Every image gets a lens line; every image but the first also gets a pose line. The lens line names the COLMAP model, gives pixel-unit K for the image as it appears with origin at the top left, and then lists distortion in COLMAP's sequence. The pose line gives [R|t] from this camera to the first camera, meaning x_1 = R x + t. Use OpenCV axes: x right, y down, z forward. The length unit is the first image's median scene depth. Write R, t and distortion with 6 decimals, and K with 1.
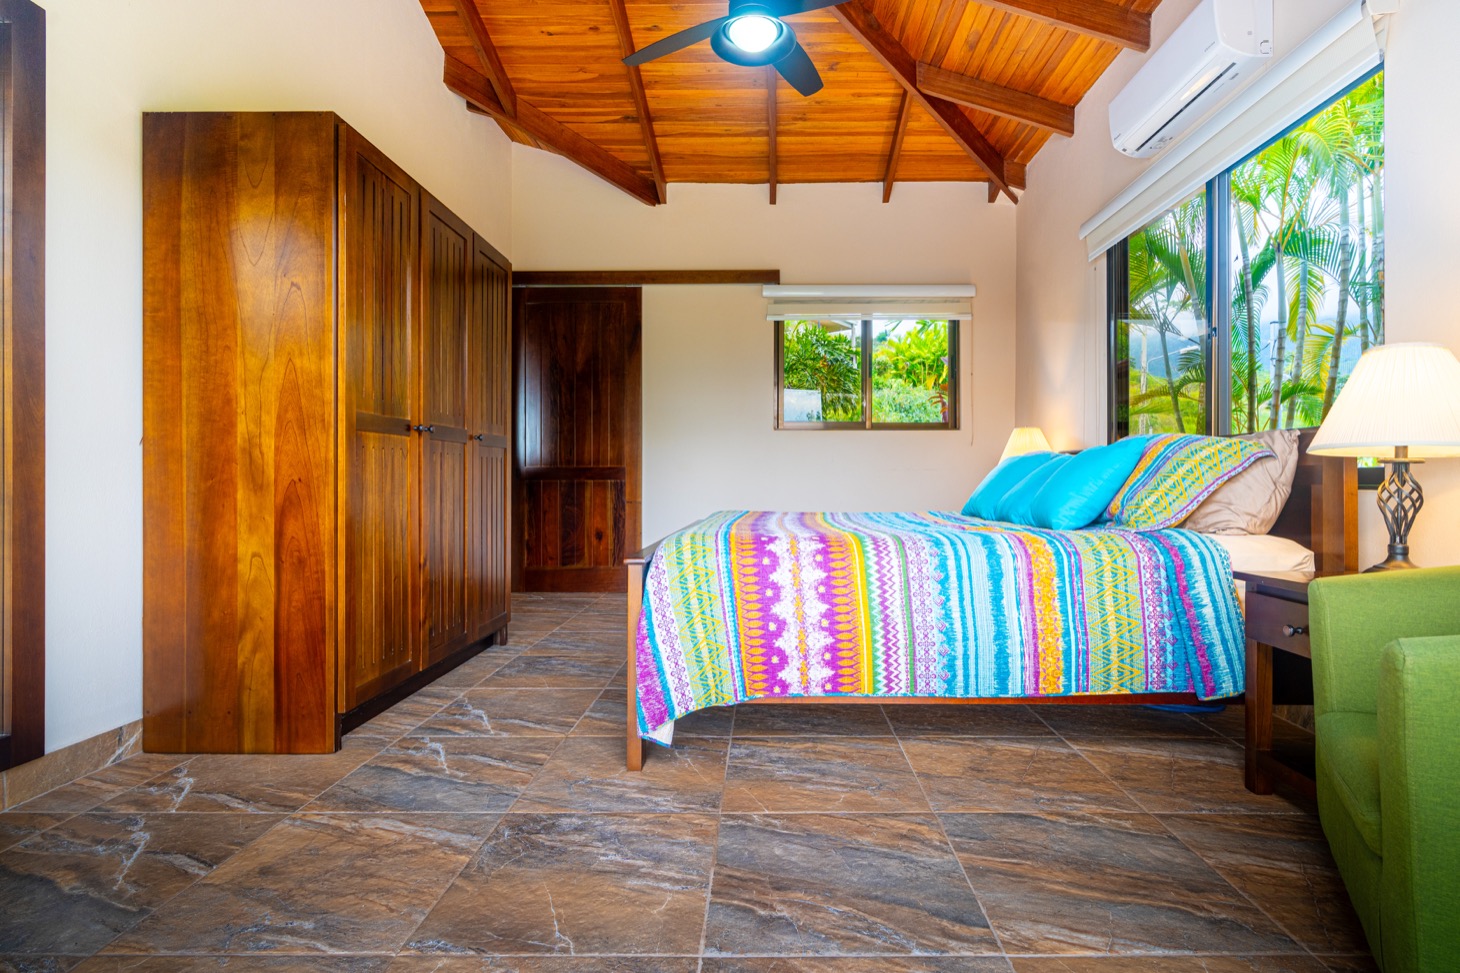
lens RADIAL K [[684.6, 0, 735.9], [0, 684.6, 480.3], [0, 0, 1]] dist [-0.012859, 0.004943]
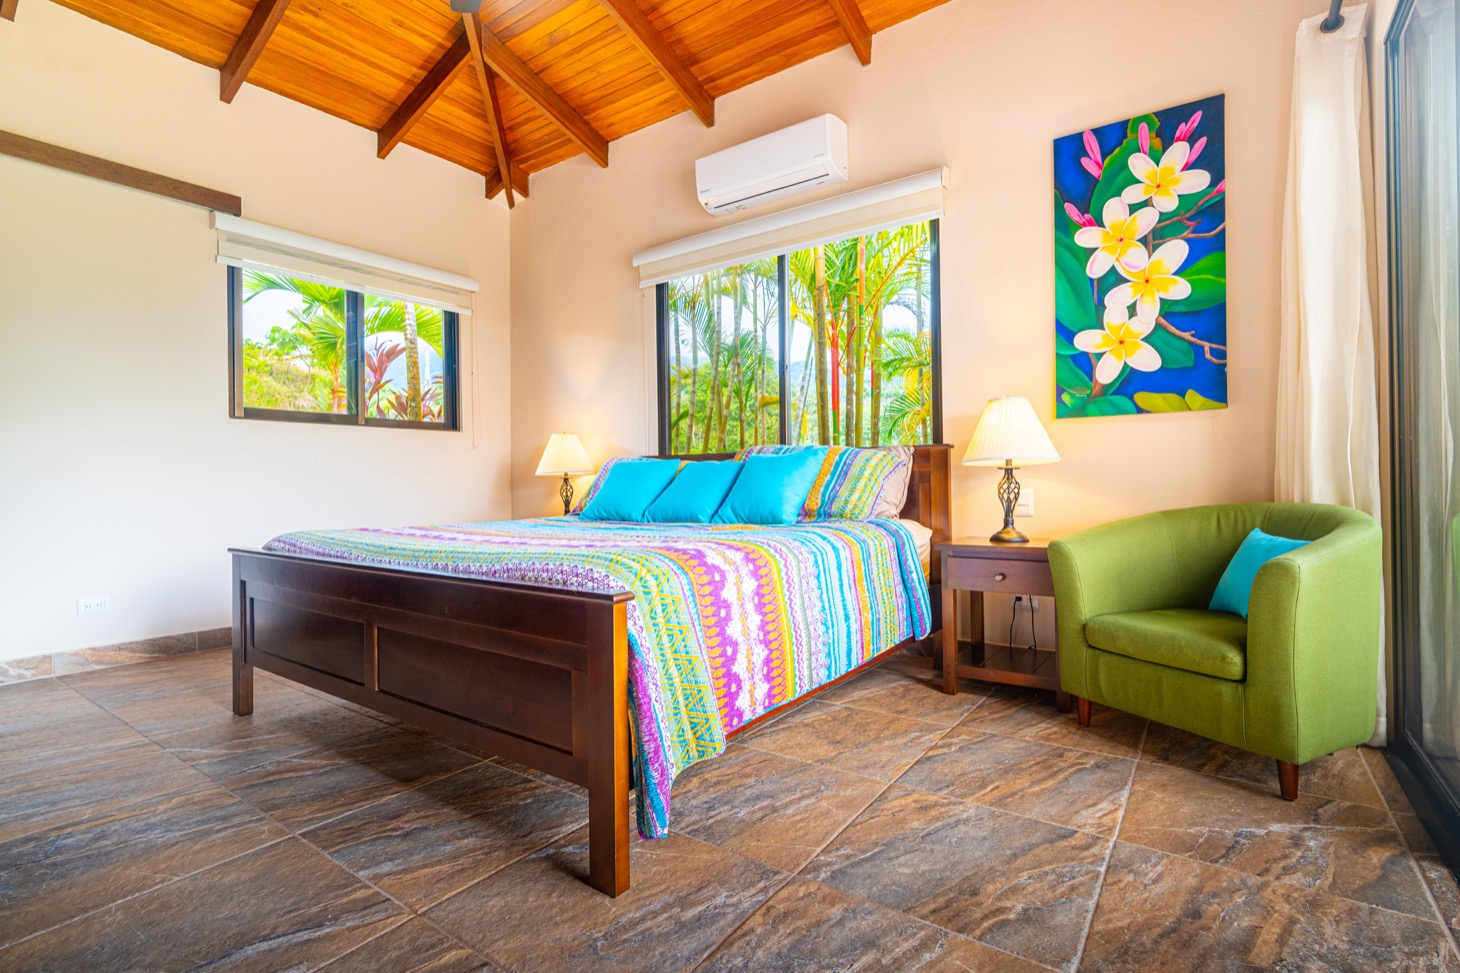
lens RADIAL K [[684.6, 0, 733.8], [0, 684.6, 478.8], [0, 0, 1]] dist [-0.012859, 0.004943]
pose [[0.586309, -0.002839, 0.810082, -0.646880], [0.011050, 0.999929, -0.004493, -0.001633], [-0.810012, 0.011586, 0.586299, 0.478562]]
